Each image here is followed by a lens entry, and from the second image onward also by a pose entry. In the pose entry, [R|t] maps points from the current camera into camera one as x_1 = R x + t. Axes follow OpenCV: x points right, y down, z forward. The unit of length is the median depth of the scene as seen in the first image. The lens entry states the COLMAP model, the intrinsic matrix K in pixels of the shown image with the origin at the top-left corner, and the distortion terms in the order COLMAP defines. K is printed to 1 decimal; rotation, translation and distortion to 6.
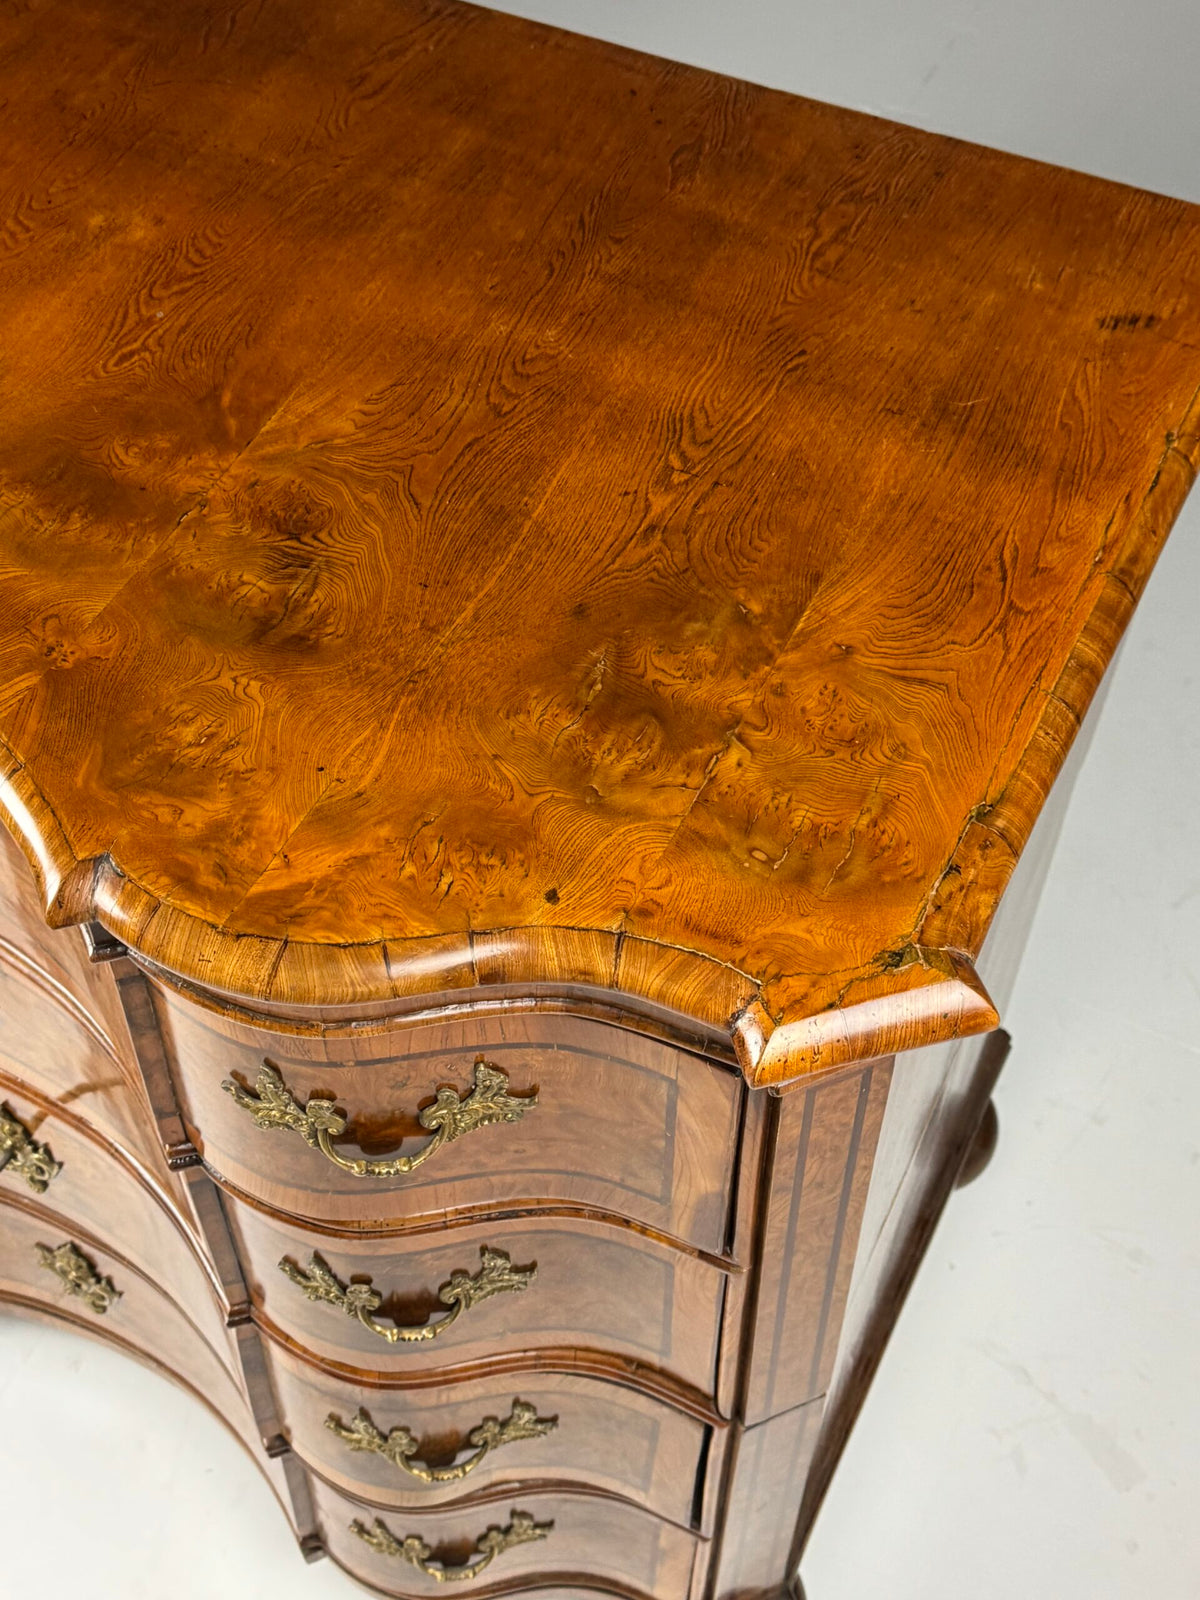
lens RADIAL K [[2028.5, 0, 600.0], [0, 2028.5, 800.0], [0, 0, 1]] dist [0.205048, -0.523969]
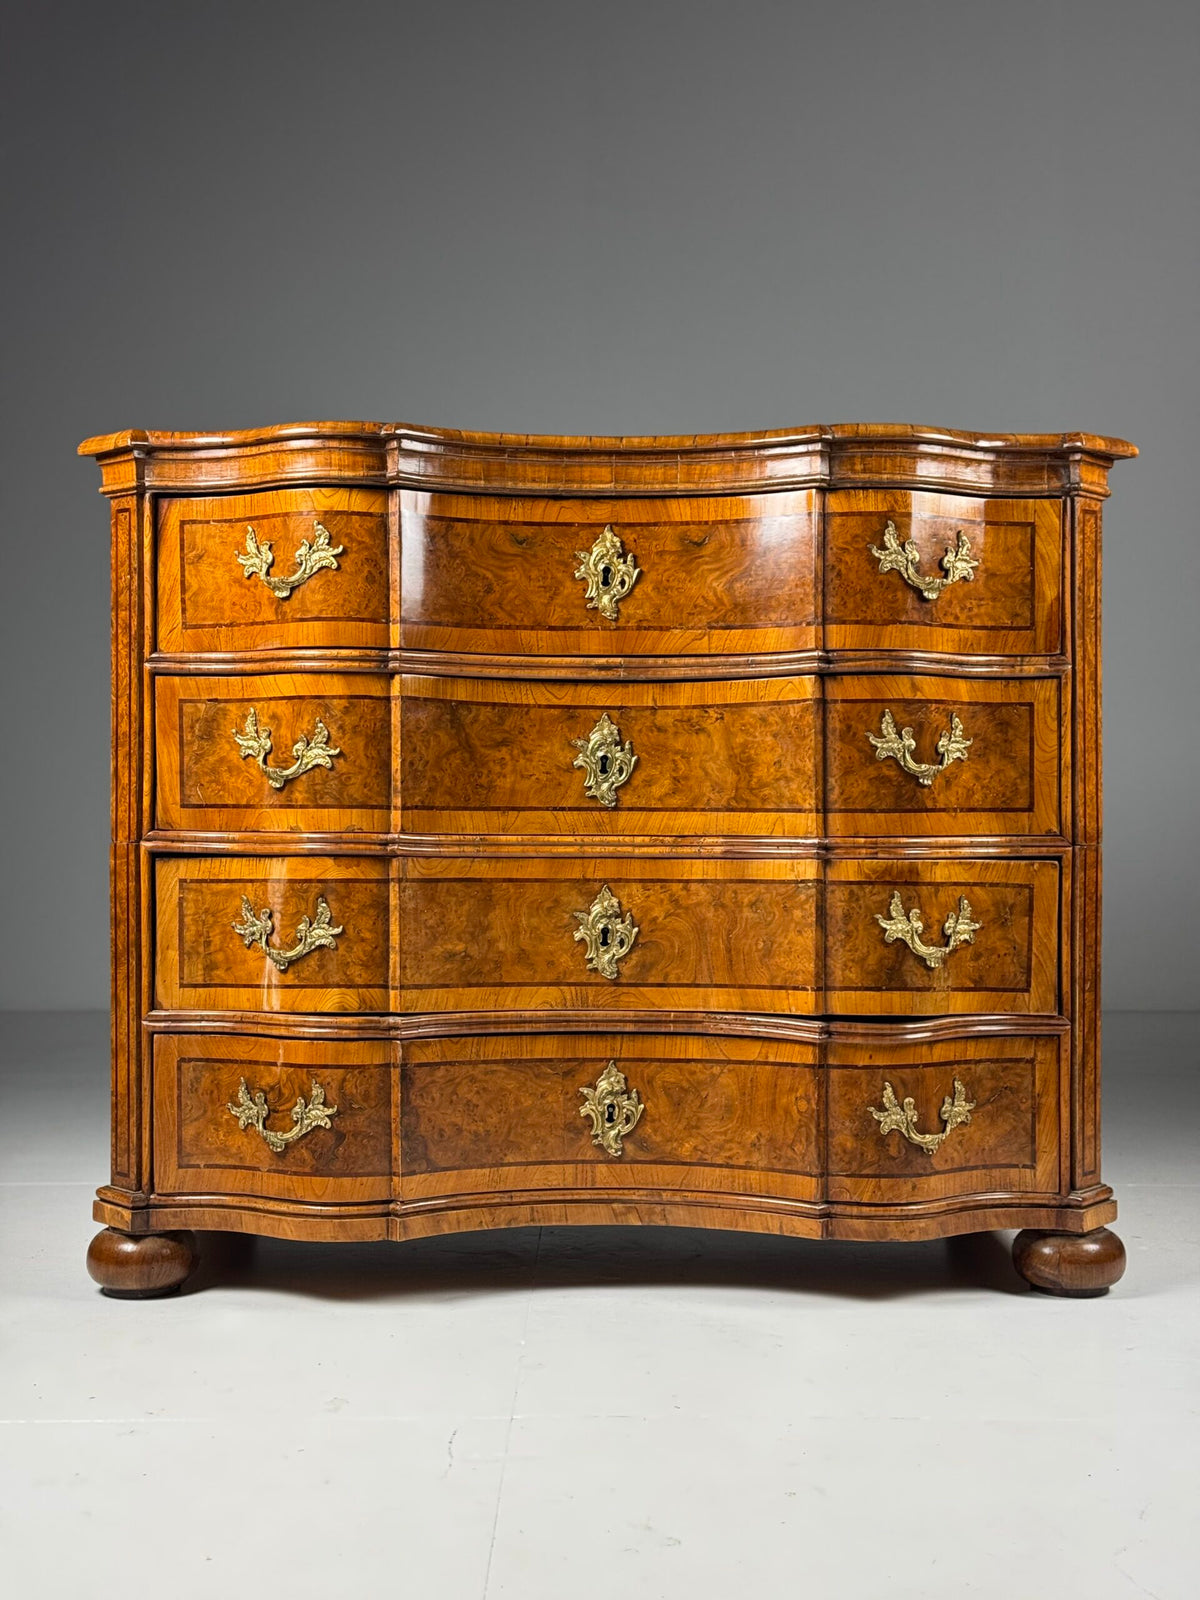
lens RADIAL K [[2223.2, 0, 605.8], [0, 2223.2, 804.7], [0, 0, 1]] dist [0.135452, 0.006314]
pose [[0.895586, -0.010195, 0.444771, -1.519546], [0.353794, 0.622451, -0.698130, 1.909636], [-0.269731, 0.782593, 0.561065, -0.121950]]
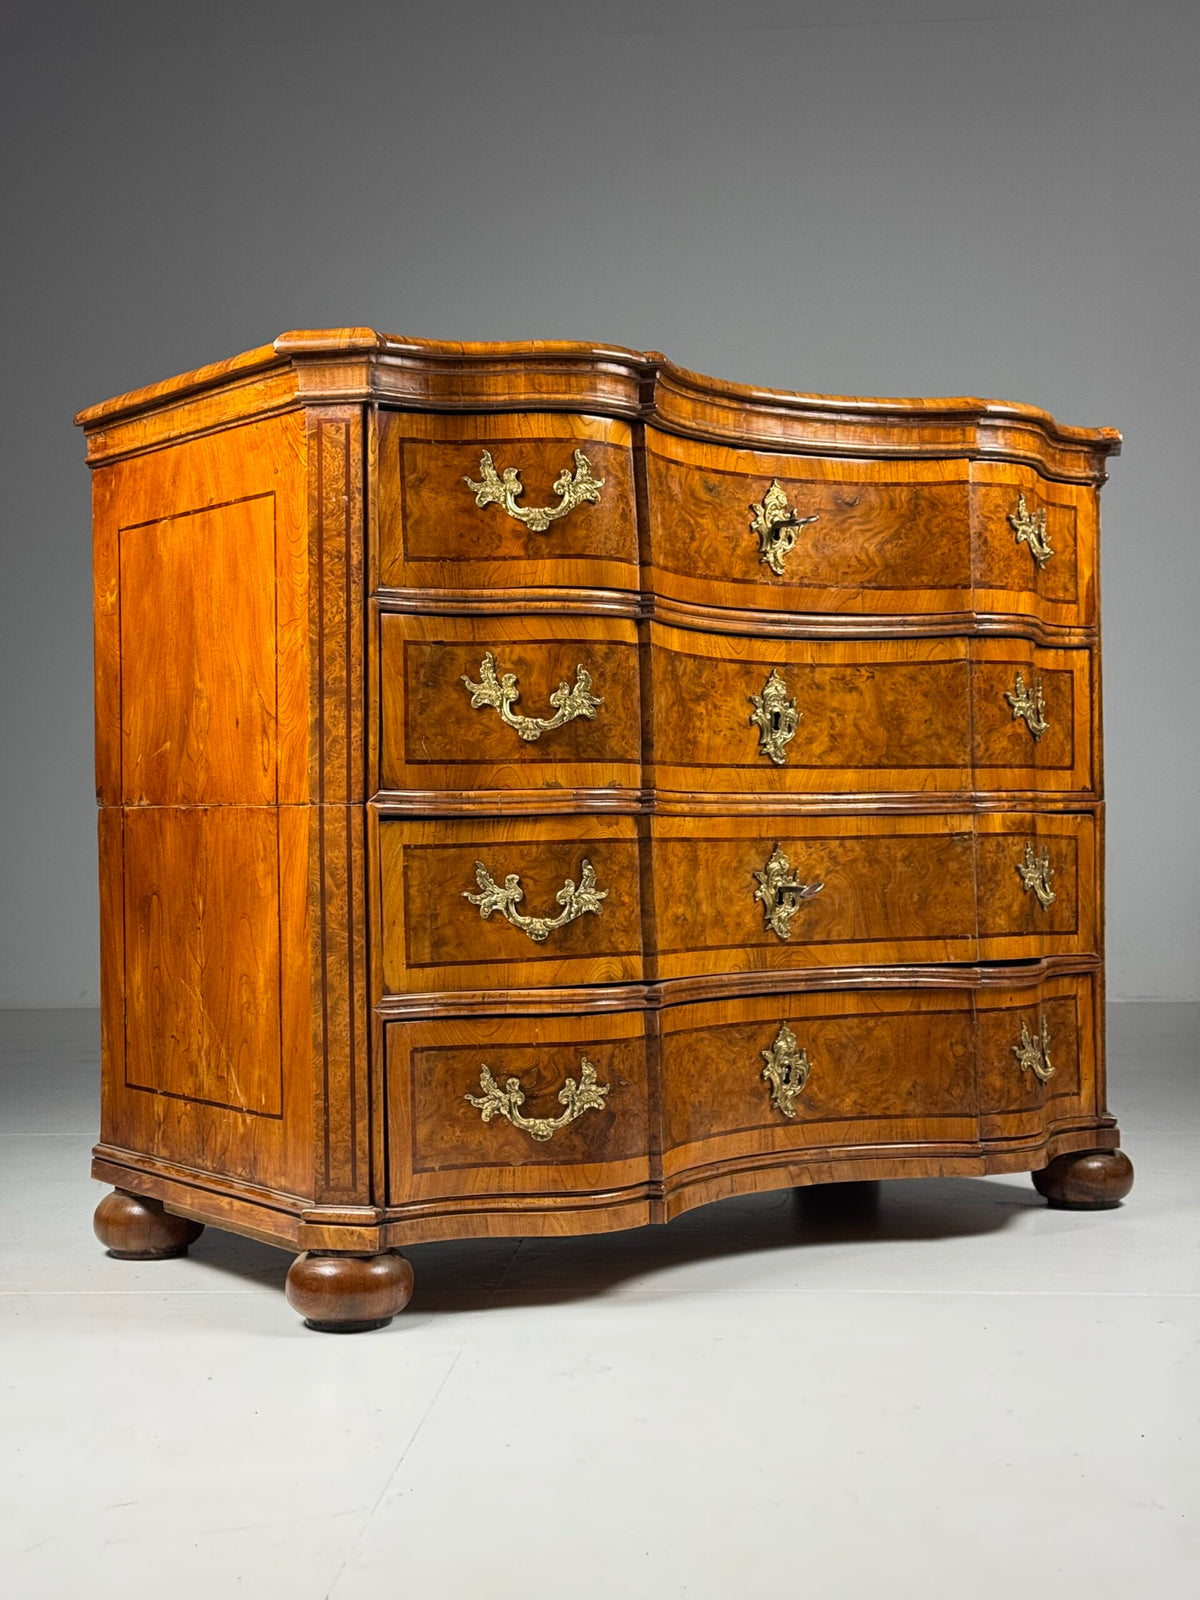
lens RADIAL K [[2223.2, 0, 605.8], [0, 2223.2, 804.7], [0, 0, 1]] dist [0.135452, 0.006314]
pose [[0.469715, -0.007795, 0.882784, -2.687185], [0.705033, 0.605128, -0.369794, 0.963301], [-0.531315, 0.796090, 0.289734, 0.711683]]
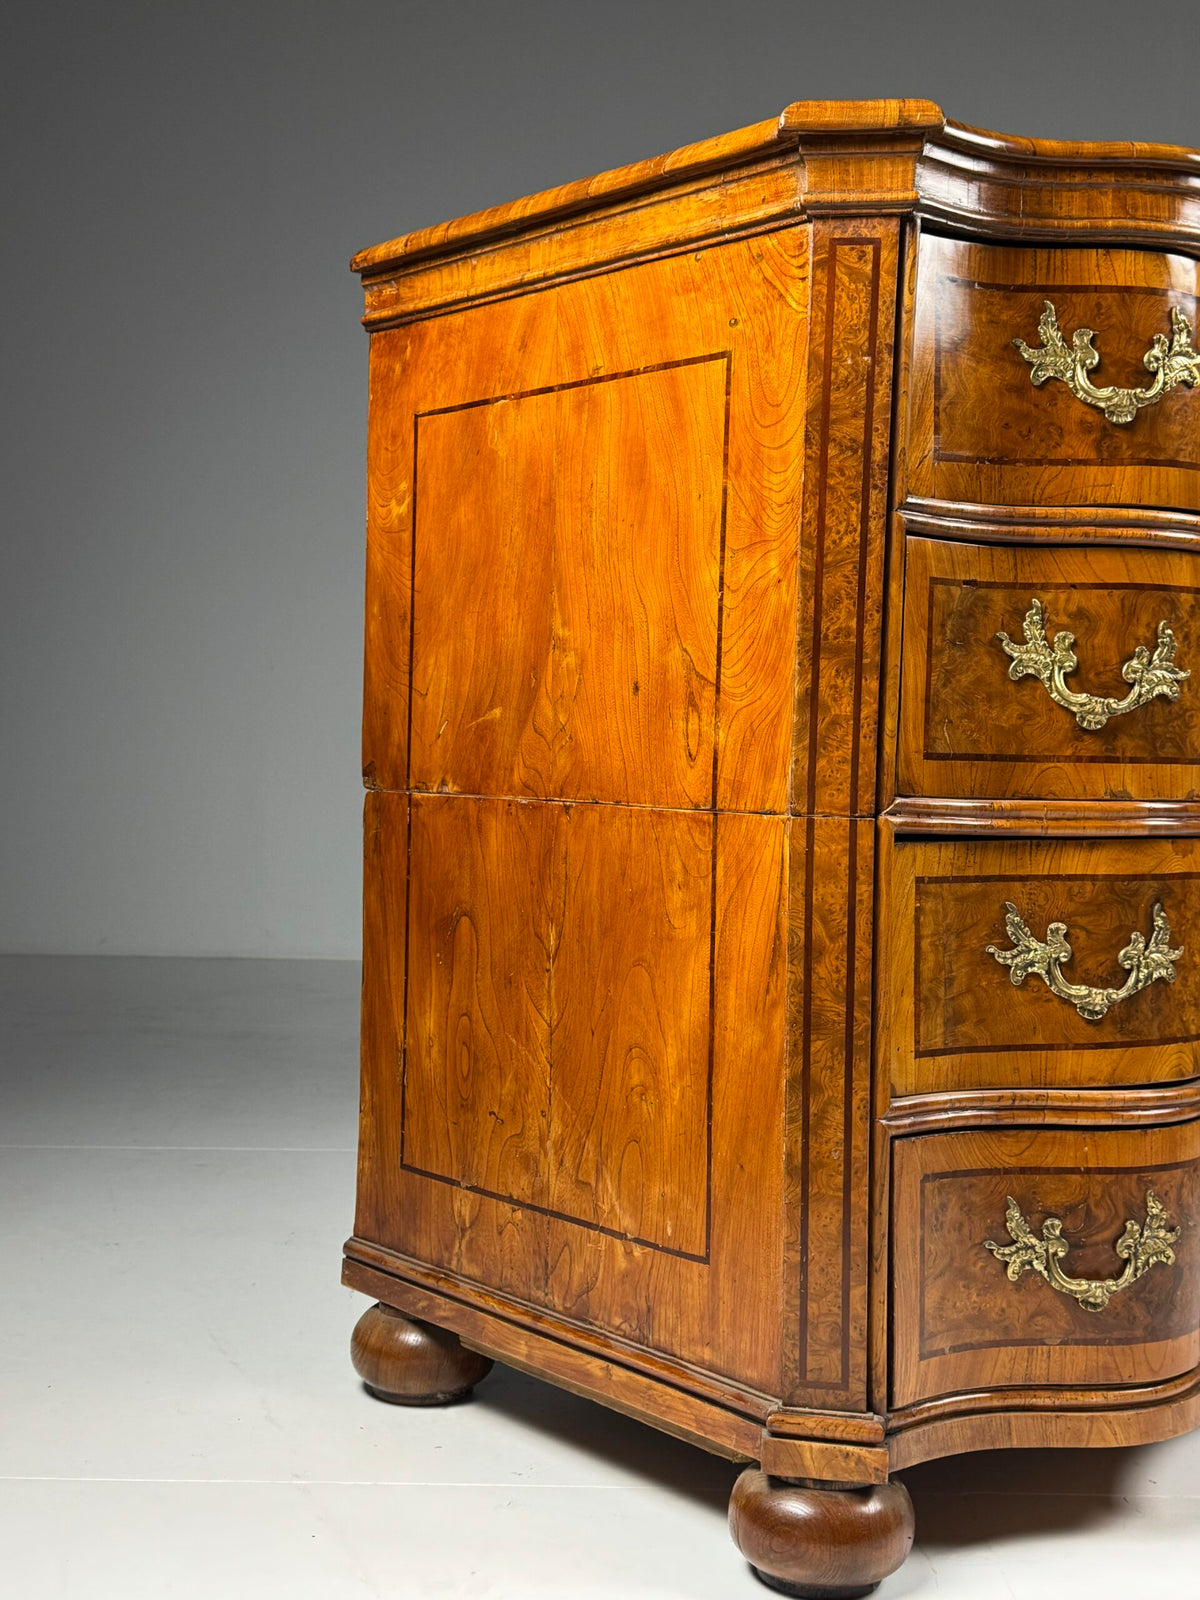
lens RADIAL K [[1897.5, 0, 594.1], [0, 1897.5, 796.0], [0, 0, 1]] dist [0.190720, -0.420824]
pose [[0.399872, -0.018195, 0.916390, -2.103223], [0.710361, 0.637964, -0.297303, 0.222106], [-0.579214, 0.769852, 0.268029, 1.228249]]
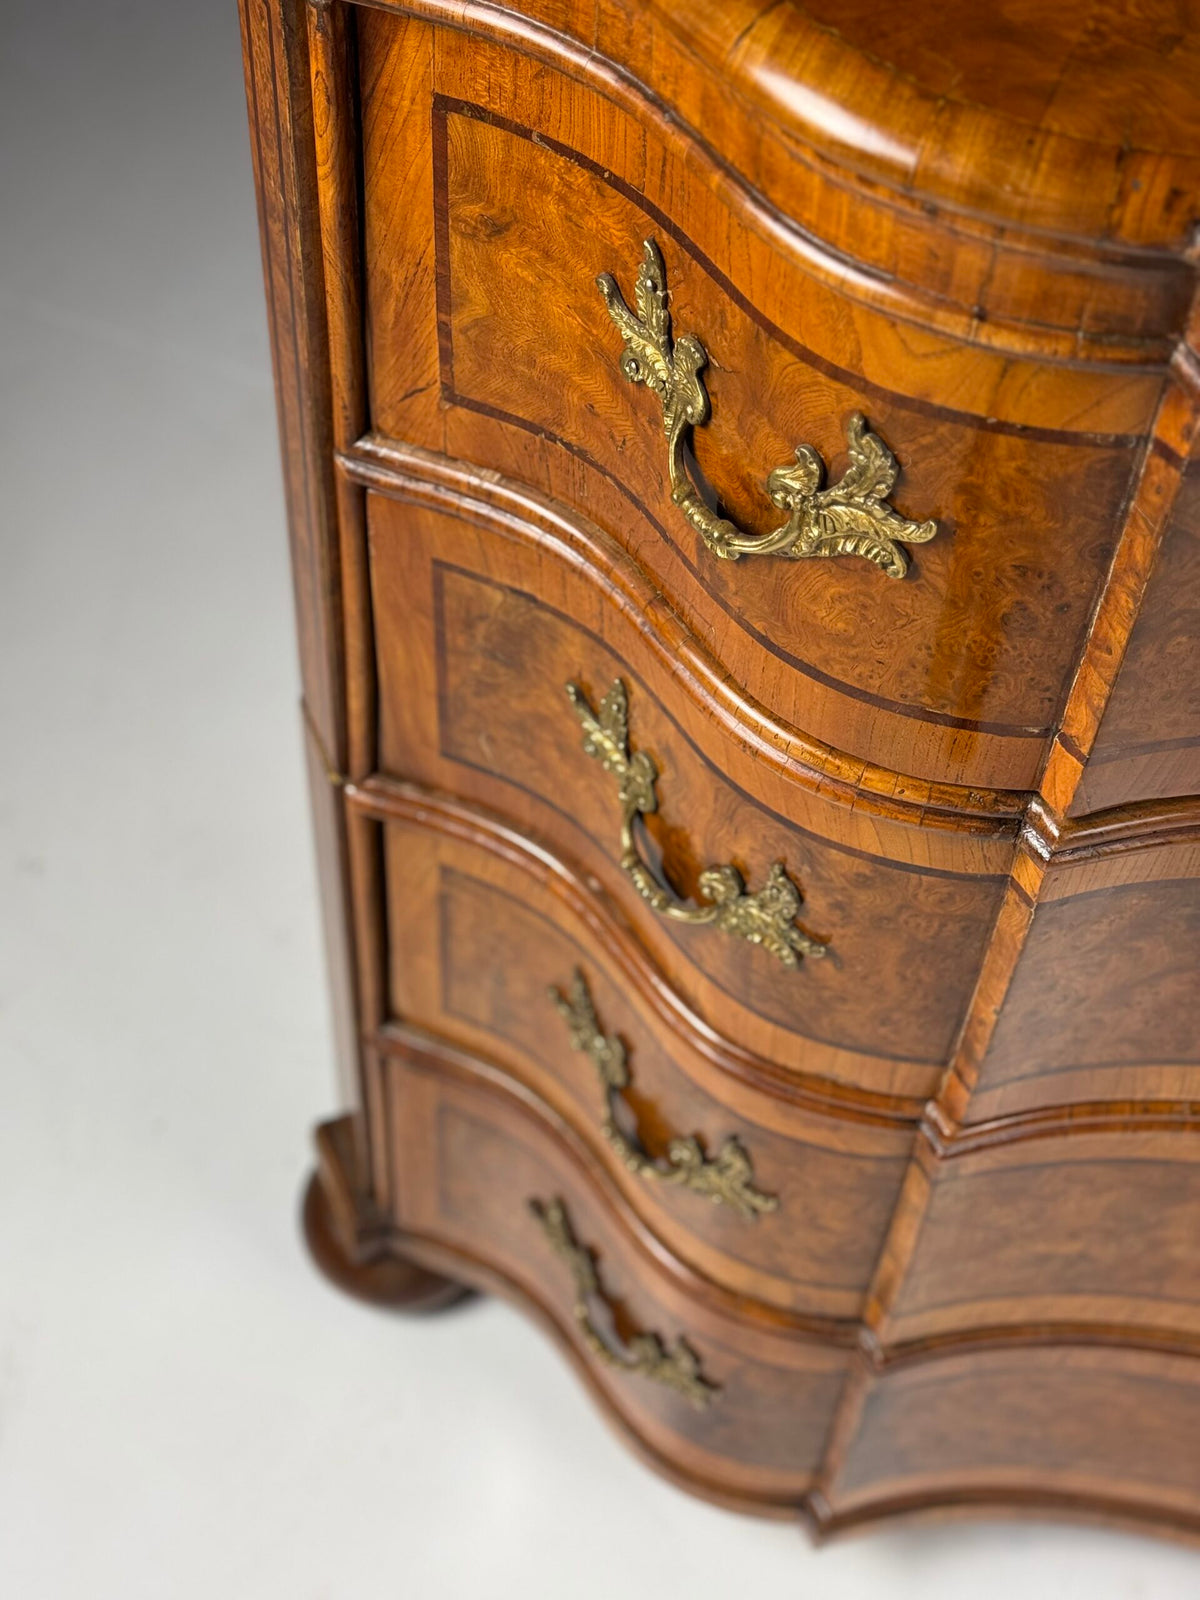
lens RADIAL K [[2221.4, 0, 600.0], [0, 2221.4, 800.0], [0, 0, 1]] dist [0.136390, -0.002853]
pose [[0.994419, -0.051258, 0.092215, -0.848074], [0.050704, 0.998679, 0.008333, -0.005913], [-0.092520, -0.003611, 0.995704, 0.472884]]
